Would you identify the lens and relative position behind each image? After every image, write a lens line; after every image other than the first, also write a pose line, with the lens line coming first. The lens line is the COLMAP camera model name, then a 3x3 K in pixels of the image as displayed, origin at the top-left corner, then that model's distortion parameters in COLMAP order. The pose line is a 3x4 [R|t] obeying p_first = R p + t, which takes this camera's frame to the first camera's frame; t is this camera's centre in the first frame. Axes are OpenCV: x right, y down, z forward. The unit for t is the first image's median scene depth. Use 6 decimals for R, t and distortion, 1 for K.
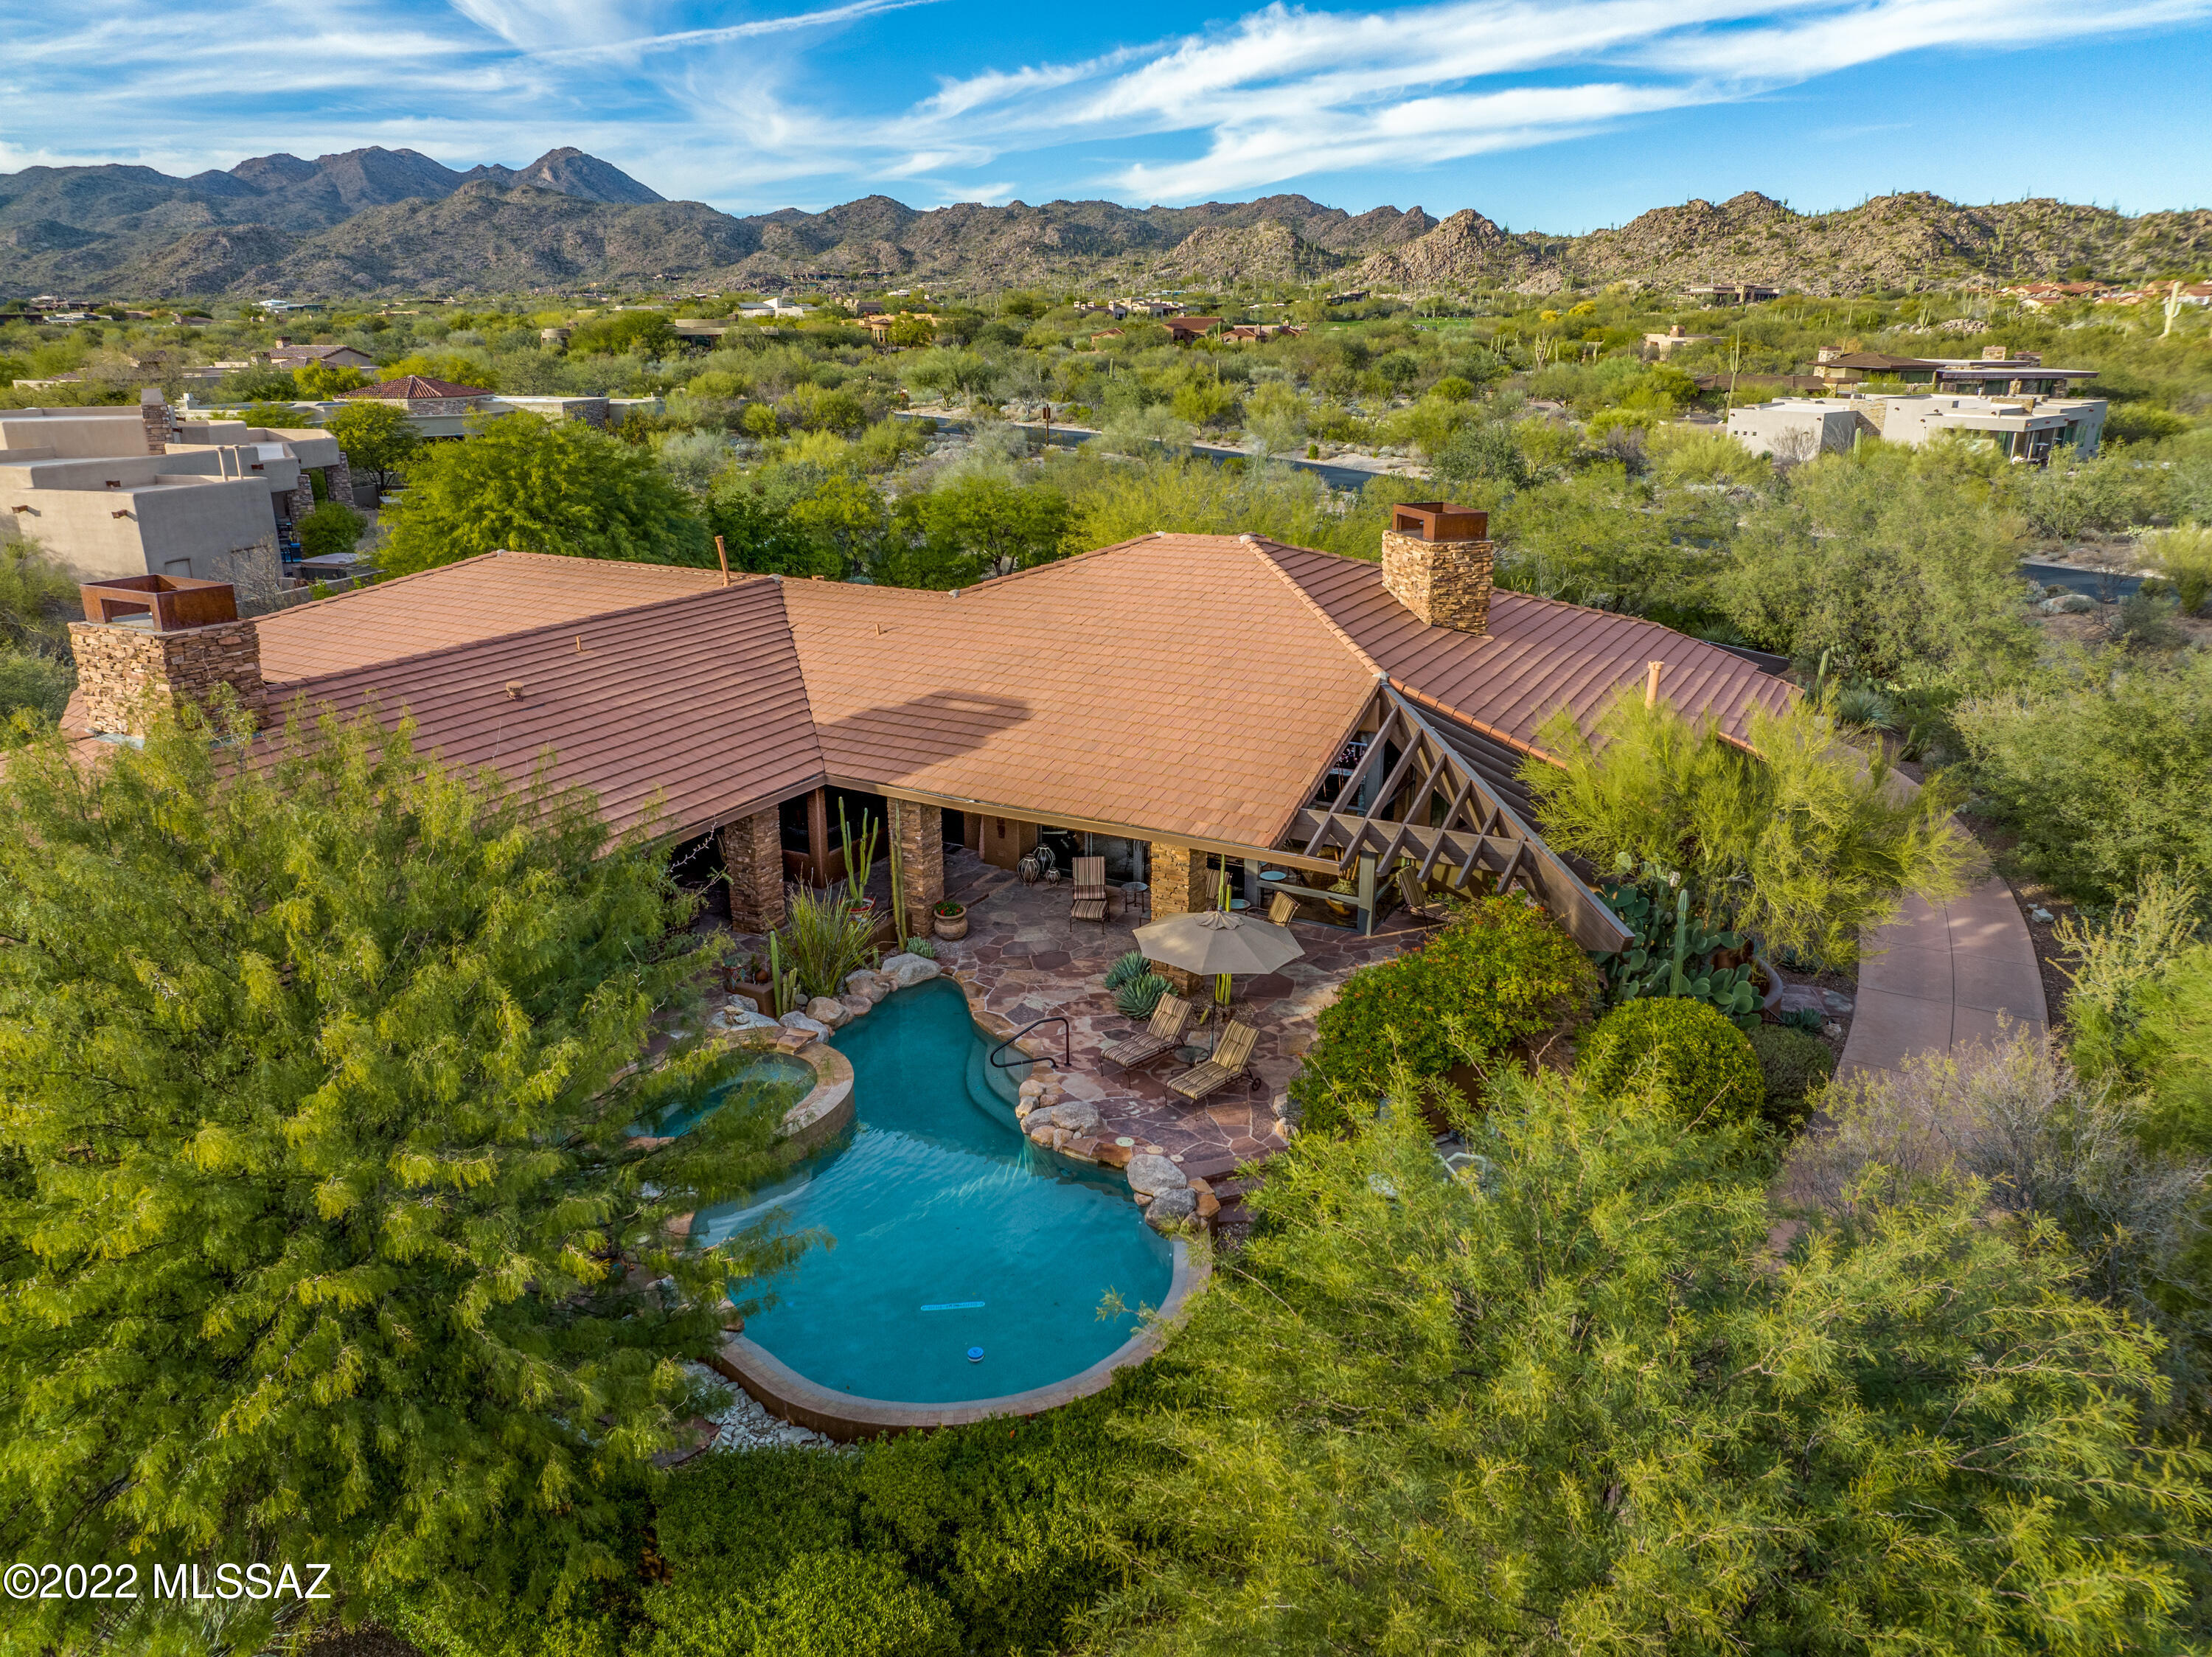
lens RADIAL K [[1530.9, 0, 1106.0], [0, 1530.9, 828.5], [0, 0, 1]] dist [-0.018346, 0.004672]
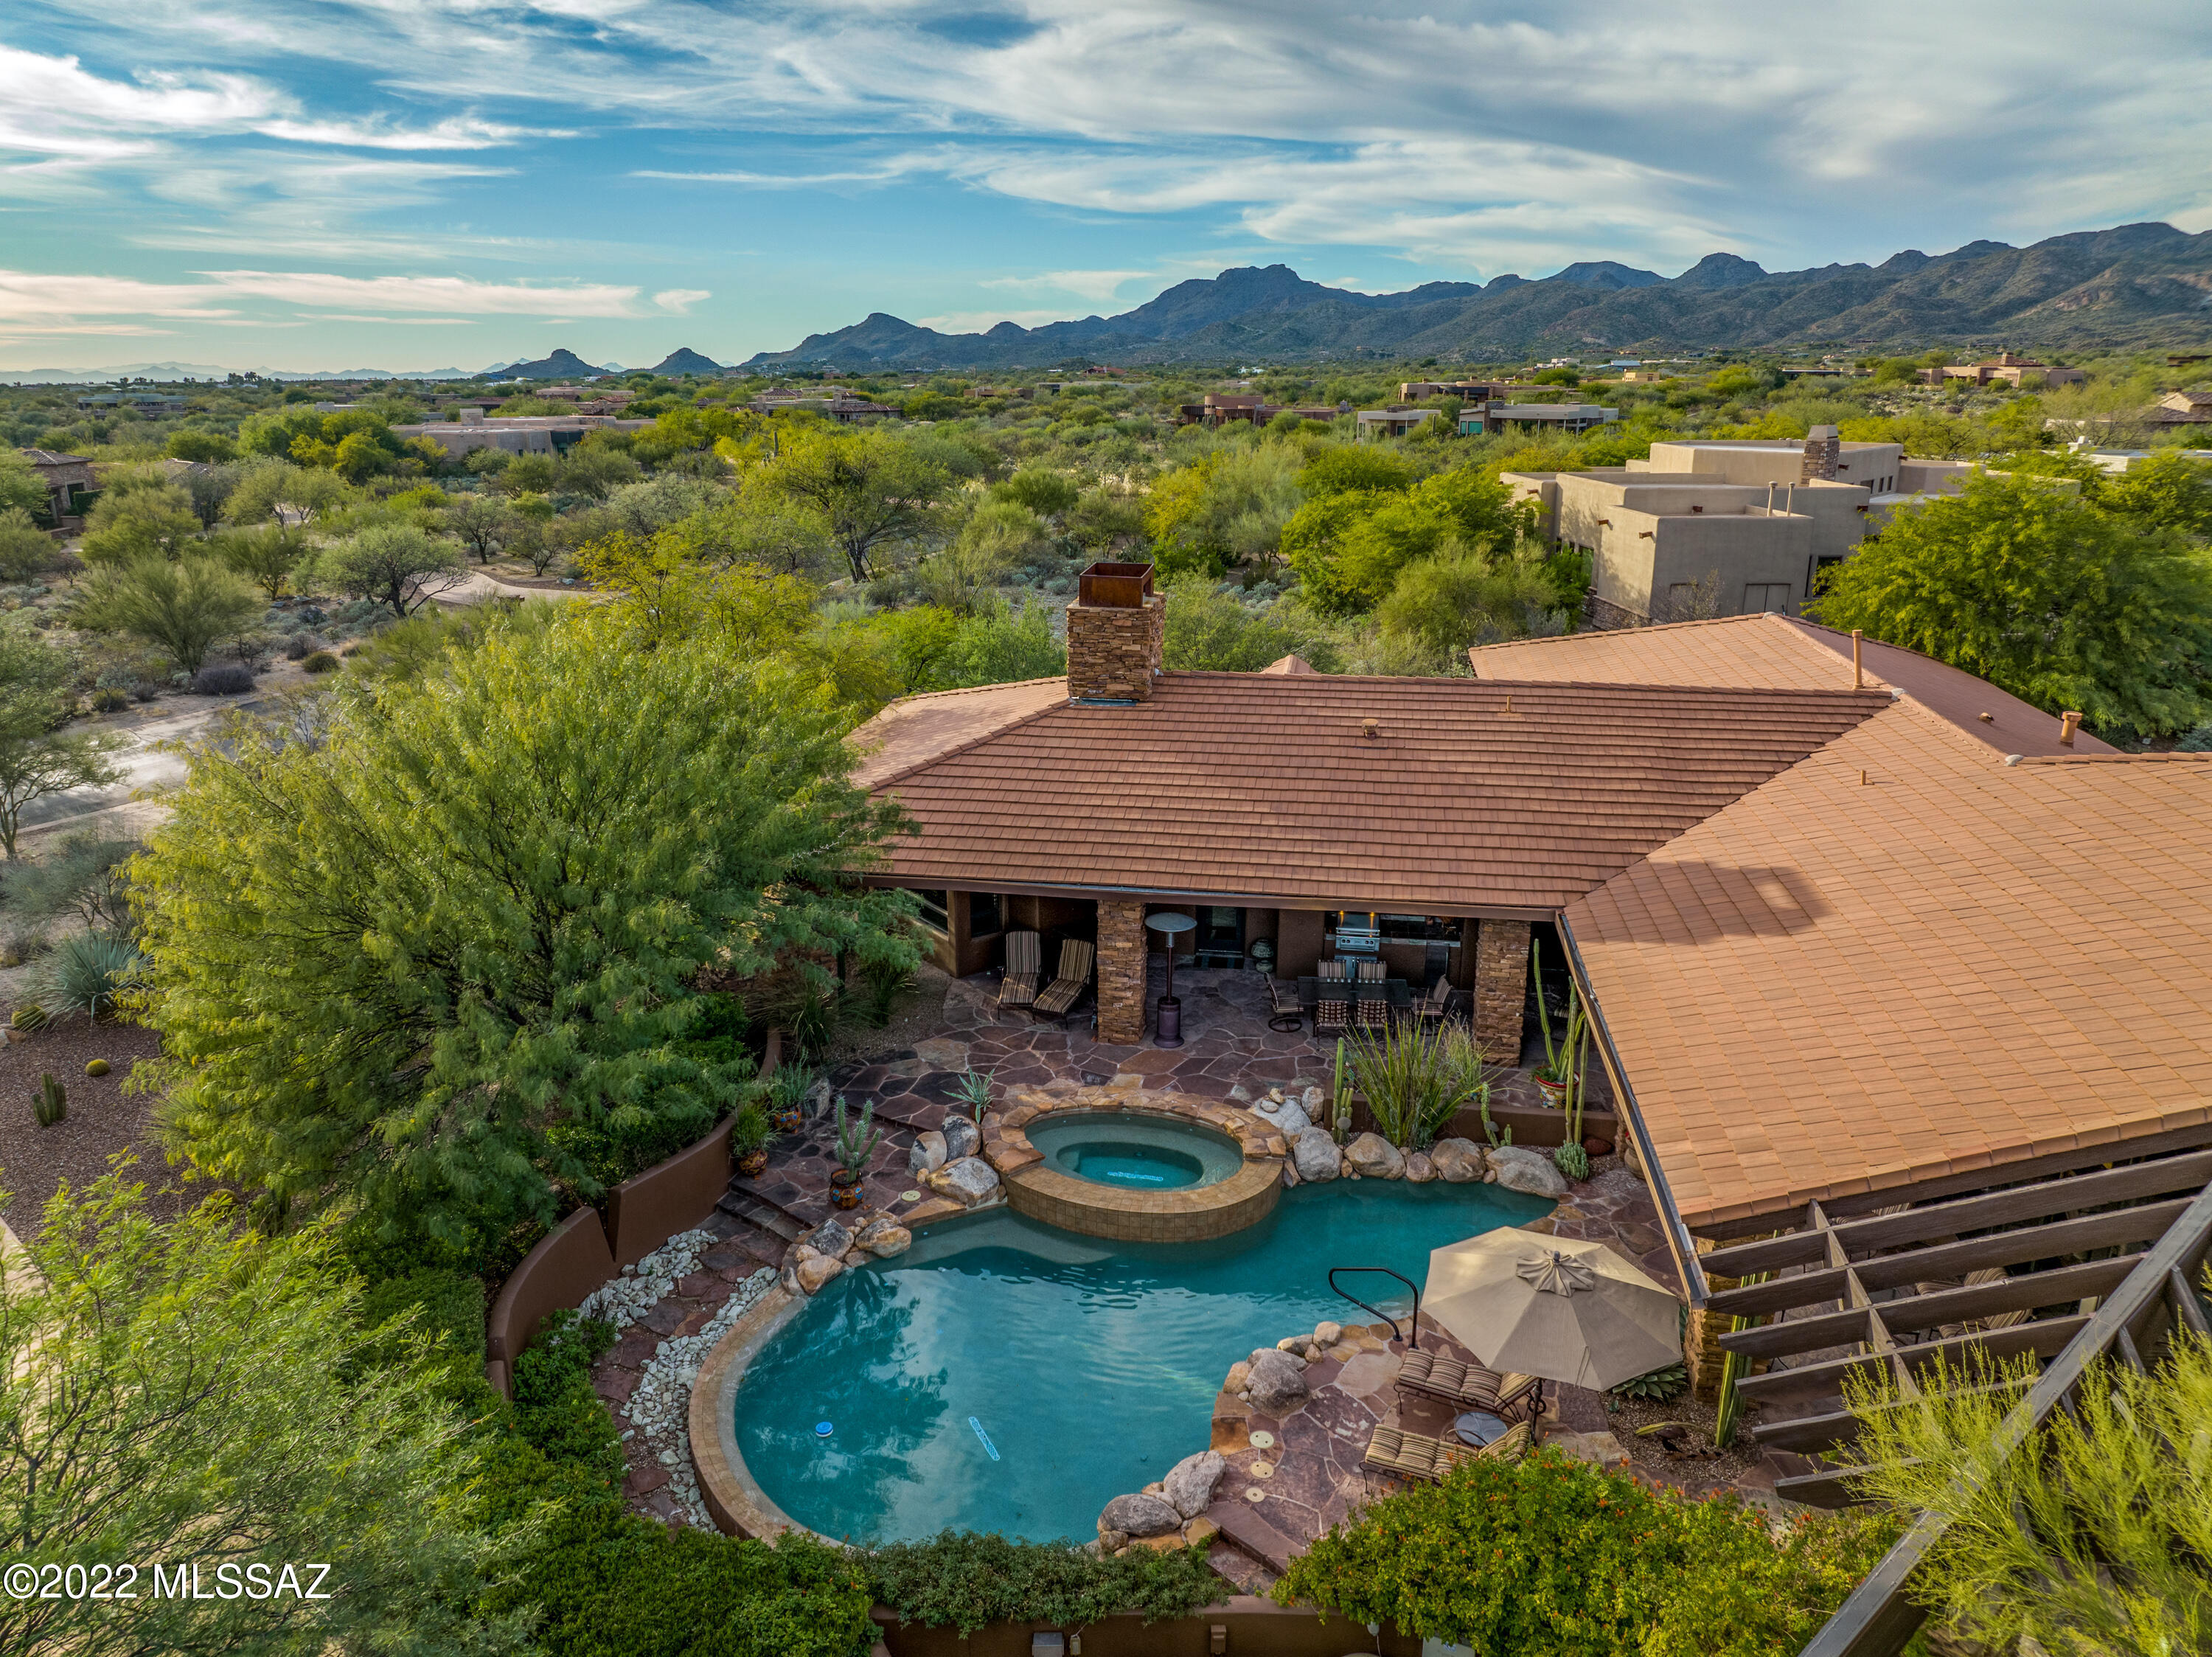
lens RADIAL K [[1530.9, 0, 1106.0], [0, 1530.9, 828.5], [0, 0, 1]] dist [-0.018346, 0.004672]
pose [[0.334332, 0.274421, -0.901618, 0.411336], [-0.295834, 0.938874, 0.176062, -0.133078], [0.894821, 0.207866, 0.395078, 0.401209]]
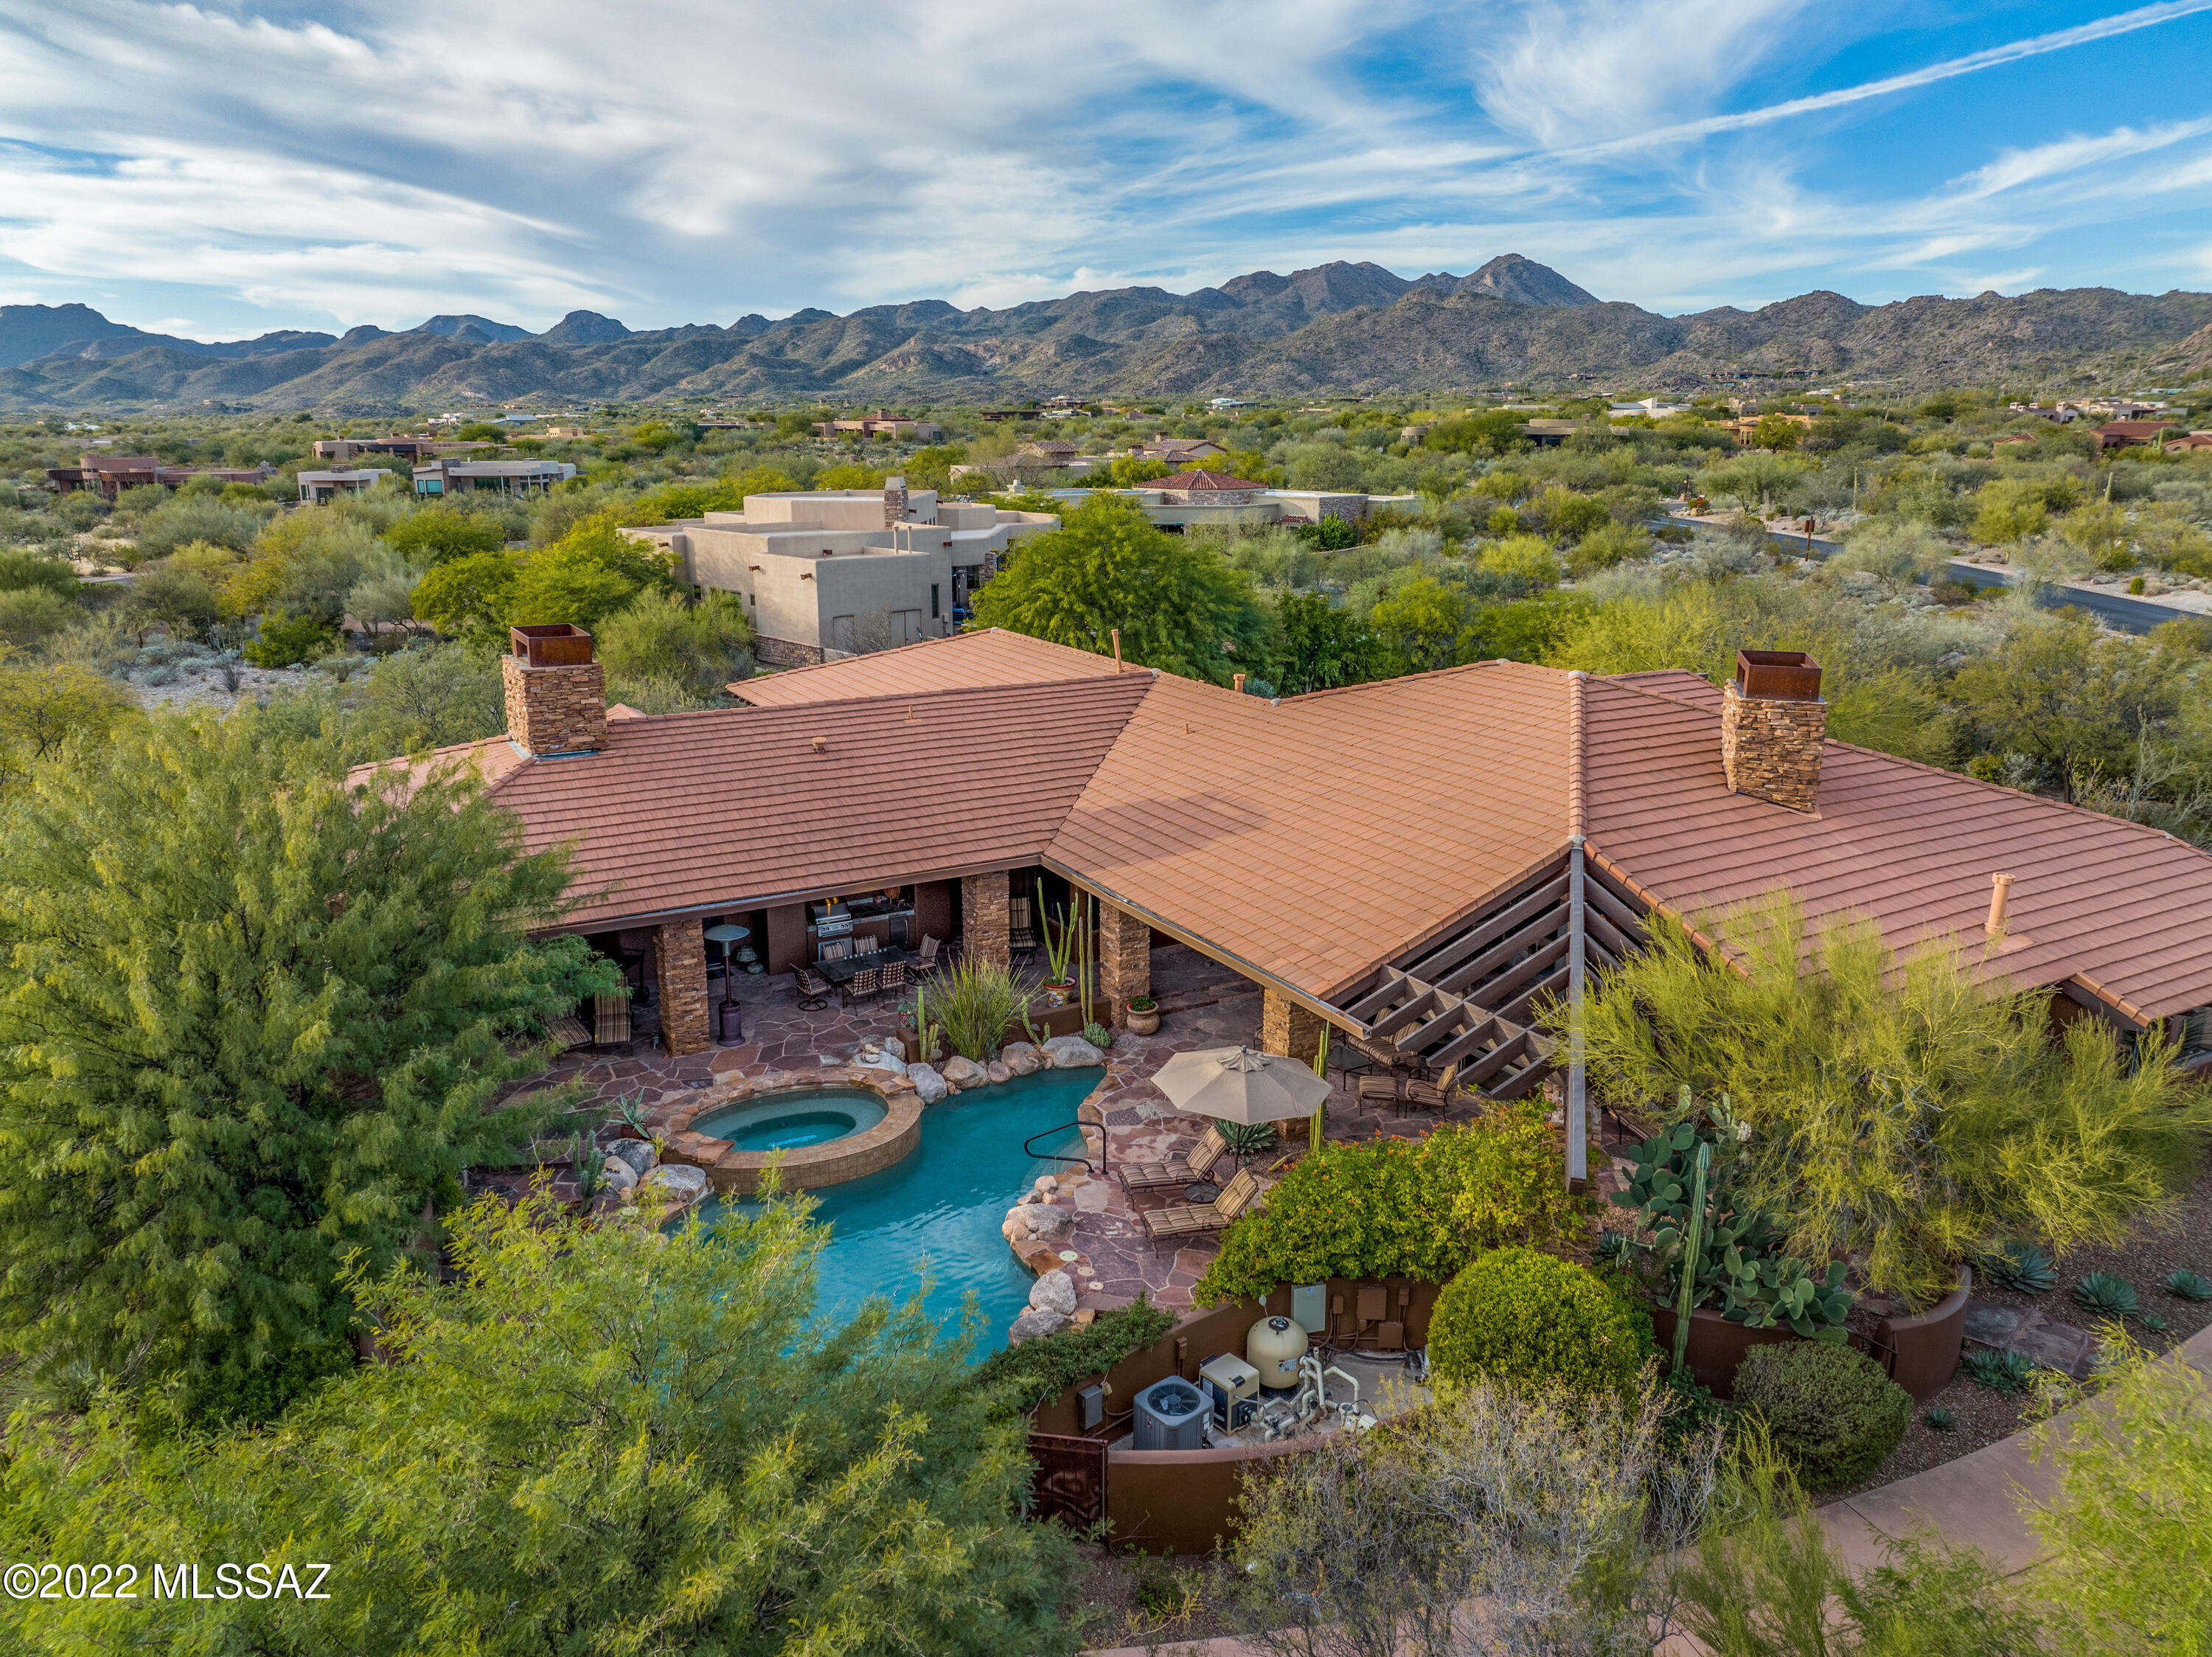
lens RADIAL K [[1530.9, 0, 1106.0], [0, 1530.9, 828.5], [0, 0, 1]] dist [-0.018346, 0.004672]
pose [[0.849615, 0.139498, -0.508620, 0.352112], [-0.169314, 0.985482, -0.012542, -0.042904], [0.499486, 0.096772, 0.860900, 0.090700]]
